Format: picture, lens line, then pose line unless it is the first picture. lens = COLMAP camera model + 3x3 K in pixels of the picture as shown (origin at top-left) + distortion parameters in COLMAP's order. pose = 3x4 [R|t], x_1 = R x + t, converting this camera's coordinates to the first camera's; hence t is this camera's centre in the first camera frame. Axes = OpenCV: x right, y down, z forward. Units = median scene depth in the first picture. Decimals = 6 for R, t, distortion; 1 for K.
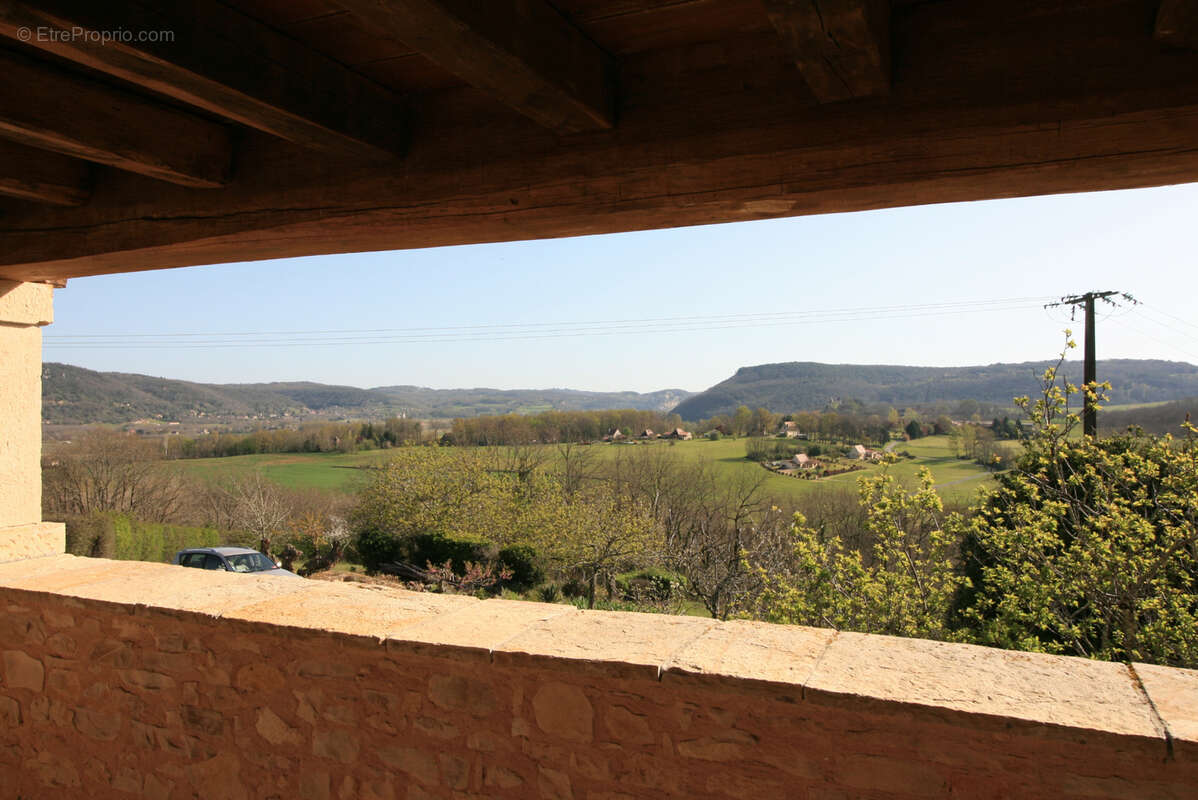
lens RADIAL K [[873.6, 0, 596.8], [0, 873.6, 395.6], [0, 0, 1]] dist [0.007681, -0.000411]
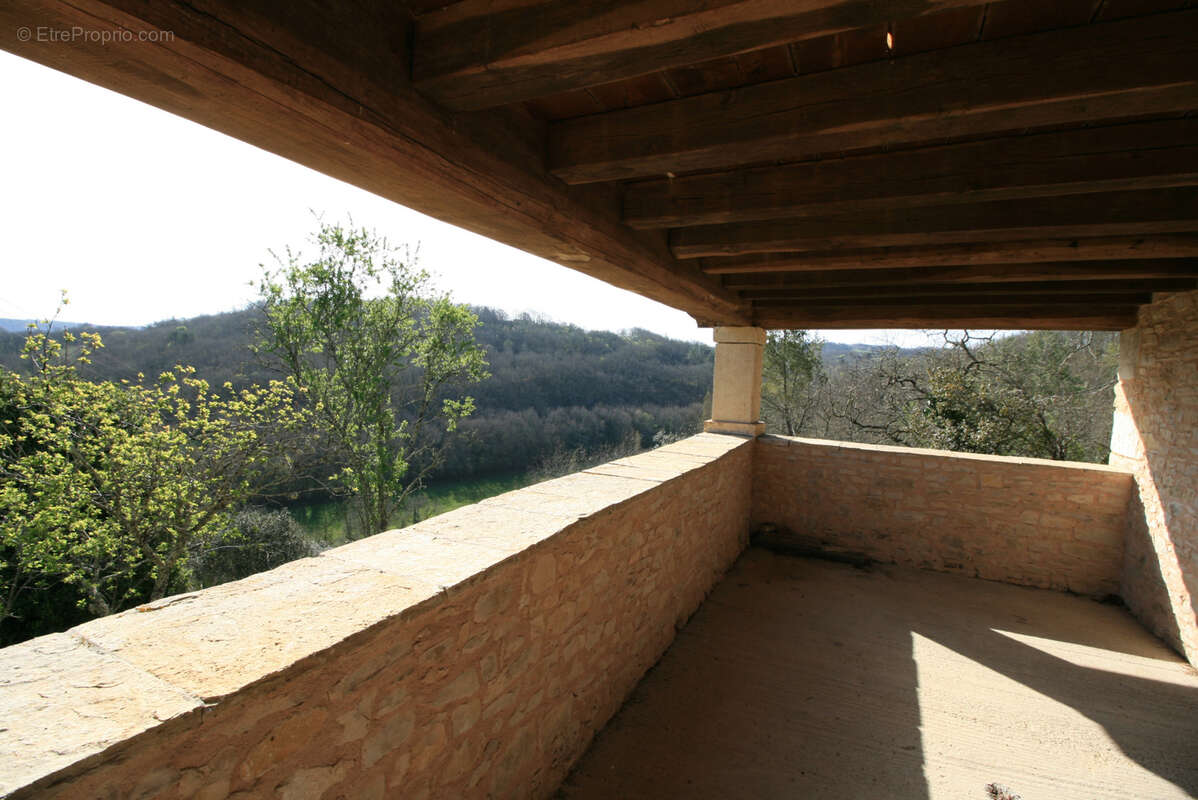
lens RADIAL K [[559.2, 0, 597.5], [0, 559.2, 394.2], [0, 0, 1]] dist [0.000310, -0.013937]
pose [[0.033798, -0.037885, 0.998710, -0.875847], [-0.050688, 0.997930, 0.039570, 0.016113], [-0.998142, -0.051960, 0.031808, 0.812033]]
